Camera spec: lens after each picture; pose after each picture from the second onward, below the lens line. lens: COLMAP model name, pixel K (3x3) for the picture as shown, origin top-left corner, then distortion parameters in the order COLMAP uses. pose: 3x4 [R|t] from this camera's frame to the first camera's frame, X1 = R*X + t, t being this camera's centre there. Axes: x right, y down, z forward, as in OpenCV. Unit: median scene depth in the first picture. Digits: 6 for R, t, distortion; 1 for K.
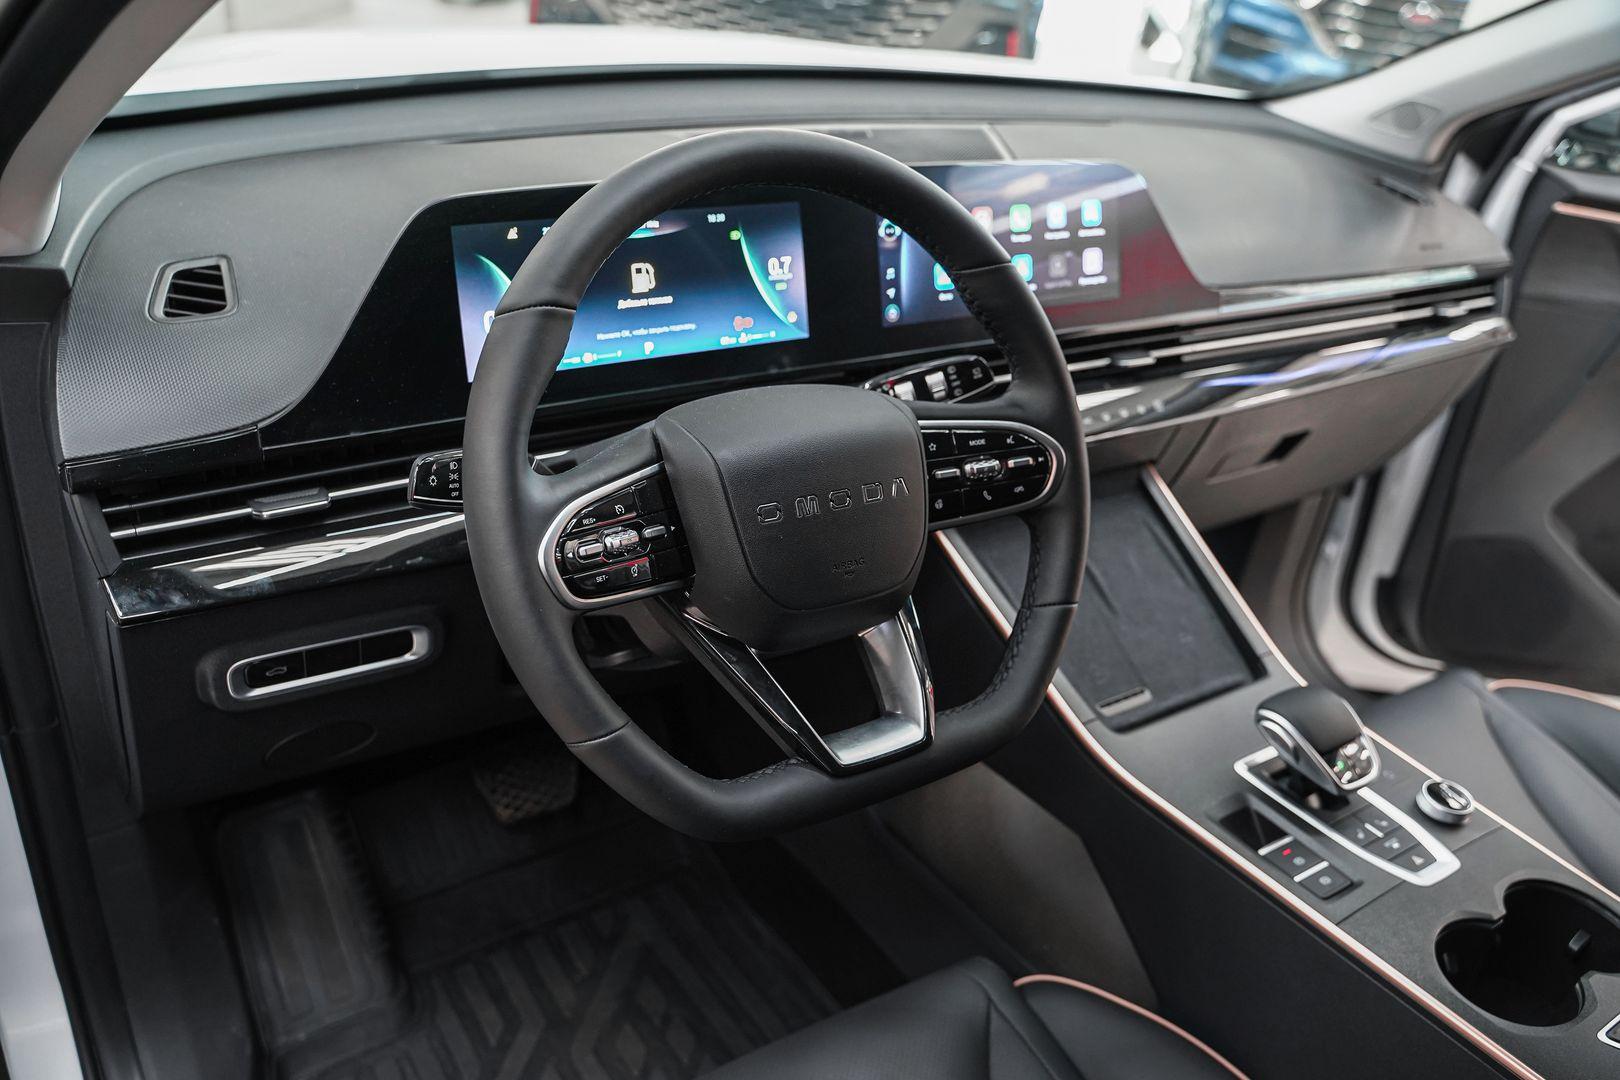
lens RADIAL K [[1332.6, 0, 816.9], [0, 1332.6, 547.9], [0, 0, 1]] dist [-0.114989, 0.094313]
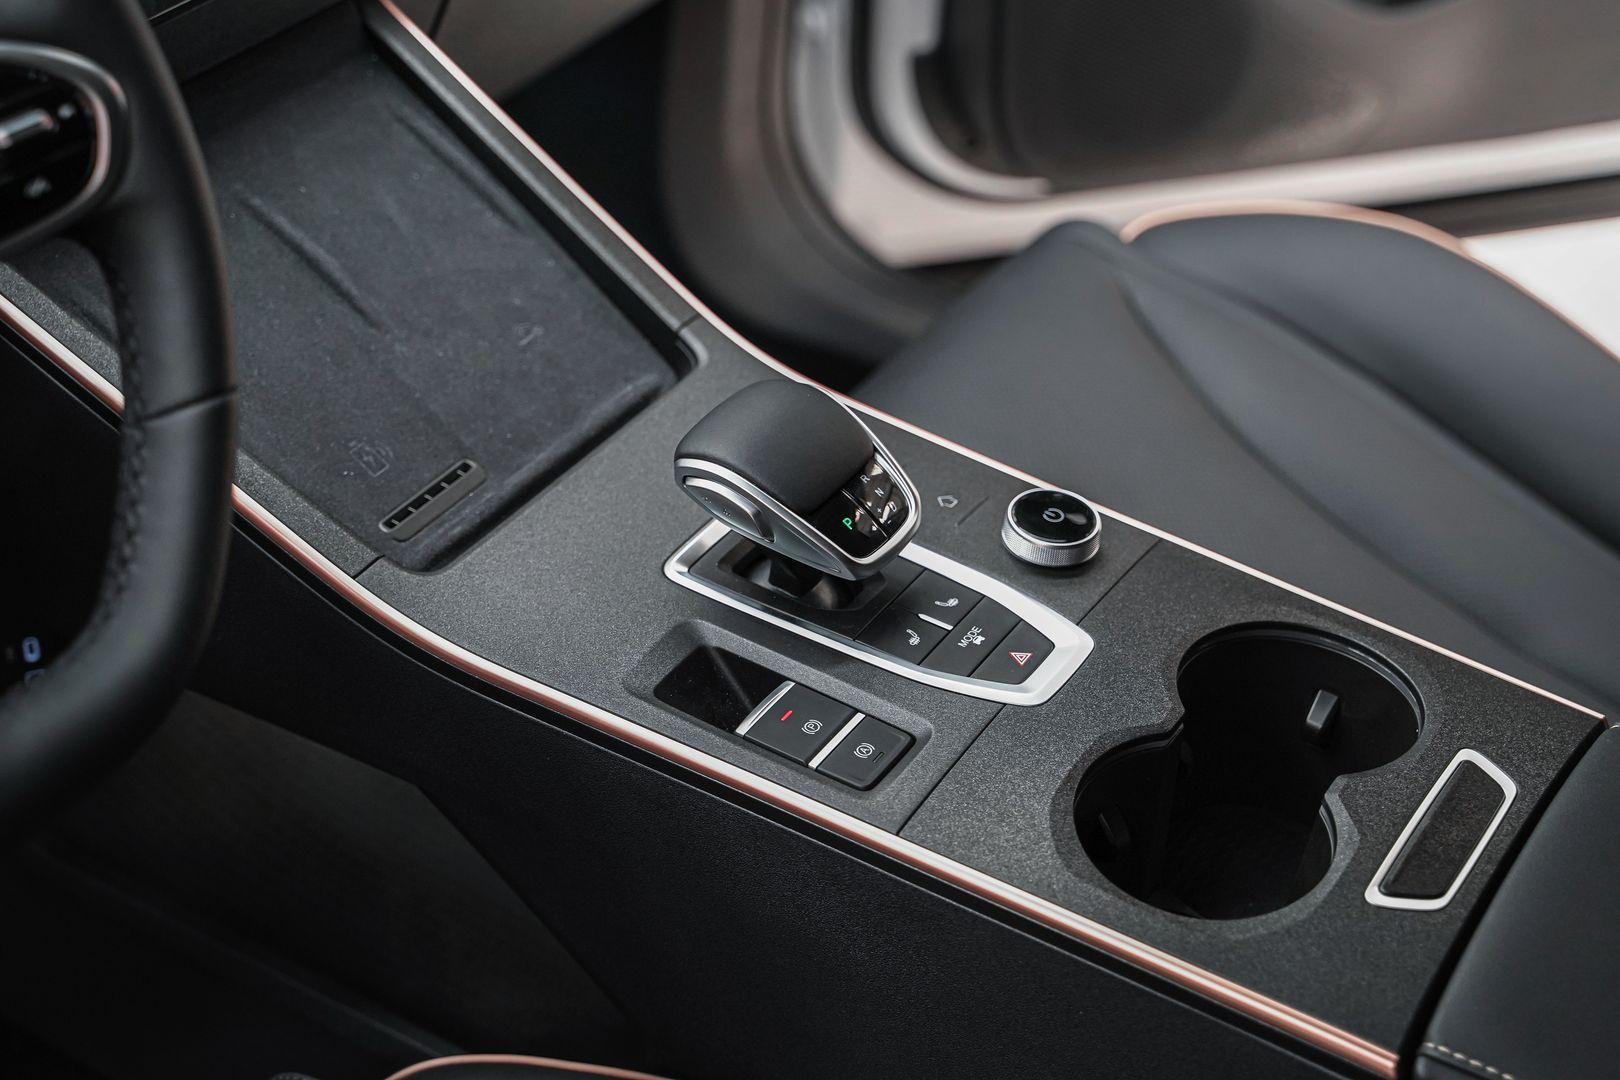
lens RADIAL K [[2545.2, 0, 798.9], [0, 2545.2, 524.9], [0, 0, 1]] dist [0.119517, 0.000000]
pose [[0.918057, -0.285205, 0.275371, 0.097909], [0.231850, 0.949674, 0.210628, -0.051244], [-0.321585, -0.129524, 0.937980, 0.047160]]
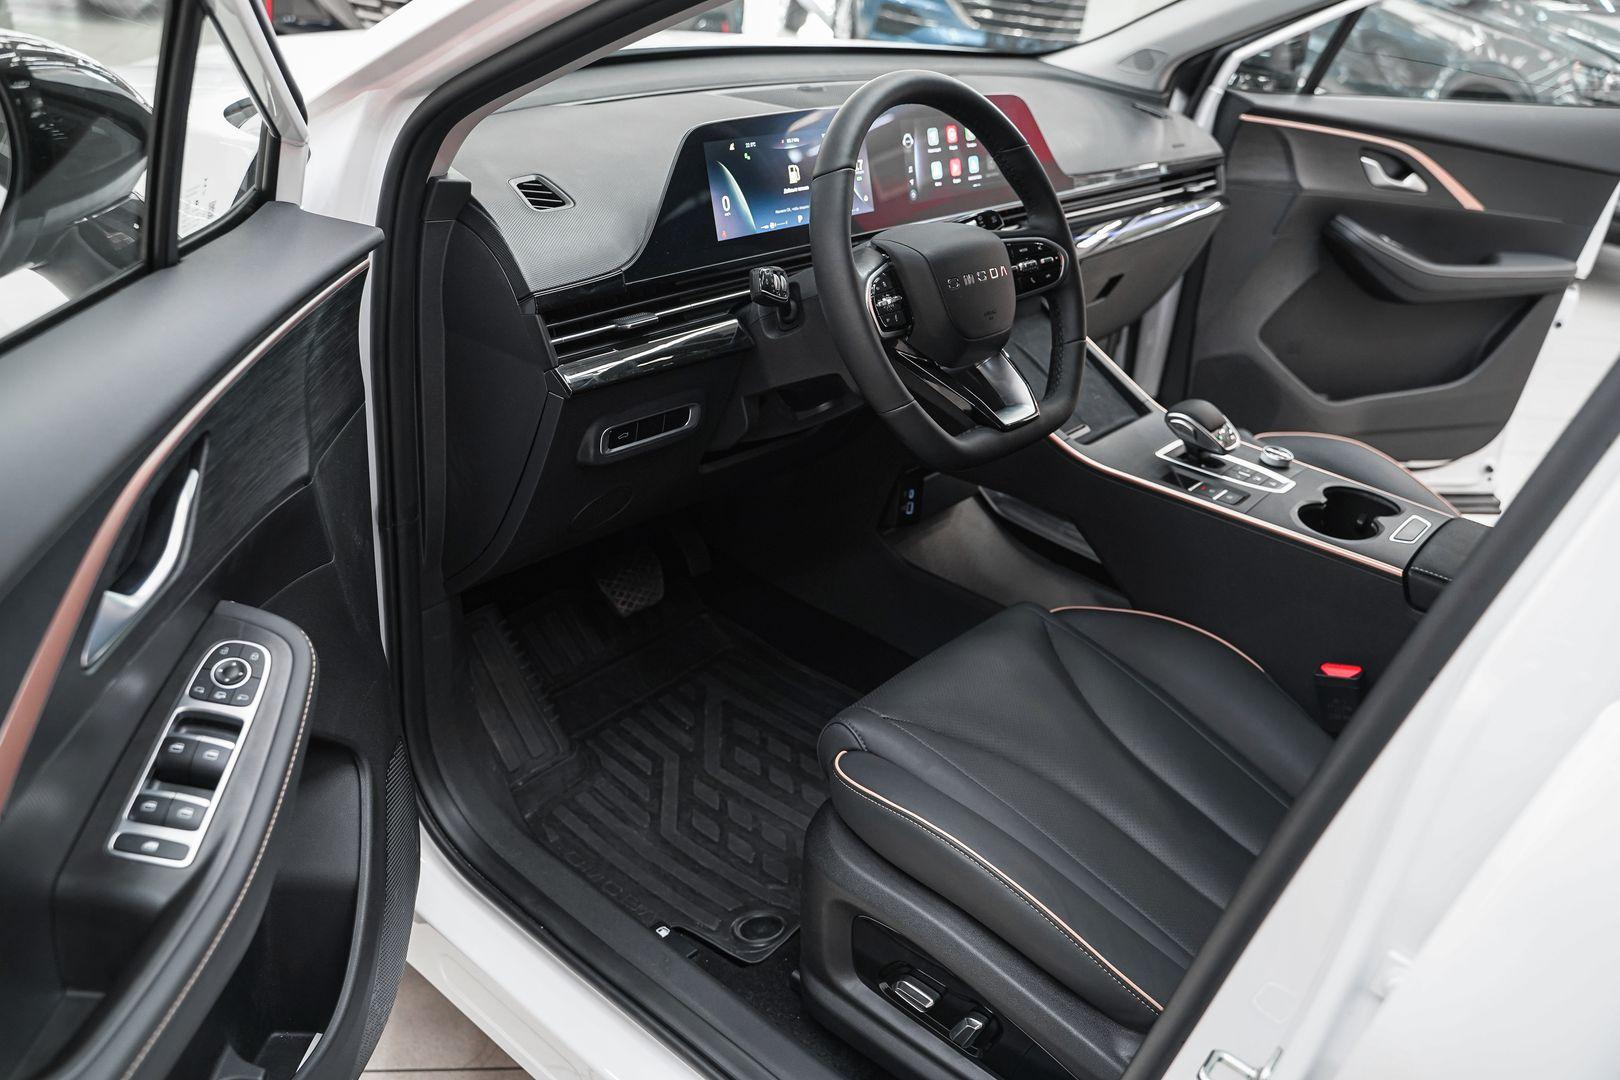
lens RADIAL K [[1332.6, 0, 817.1], [0, 1332.6, 545.4], [0, 0, 1]] dist [-0.114989, 0.094313]
pose [[0.959203, -0.139356, 0.245988, -0.511996], [0.138444, 0.990146, 0.021085, 0.189379], [-0.246502, 0.013831, 0.969044, -0.487381]]
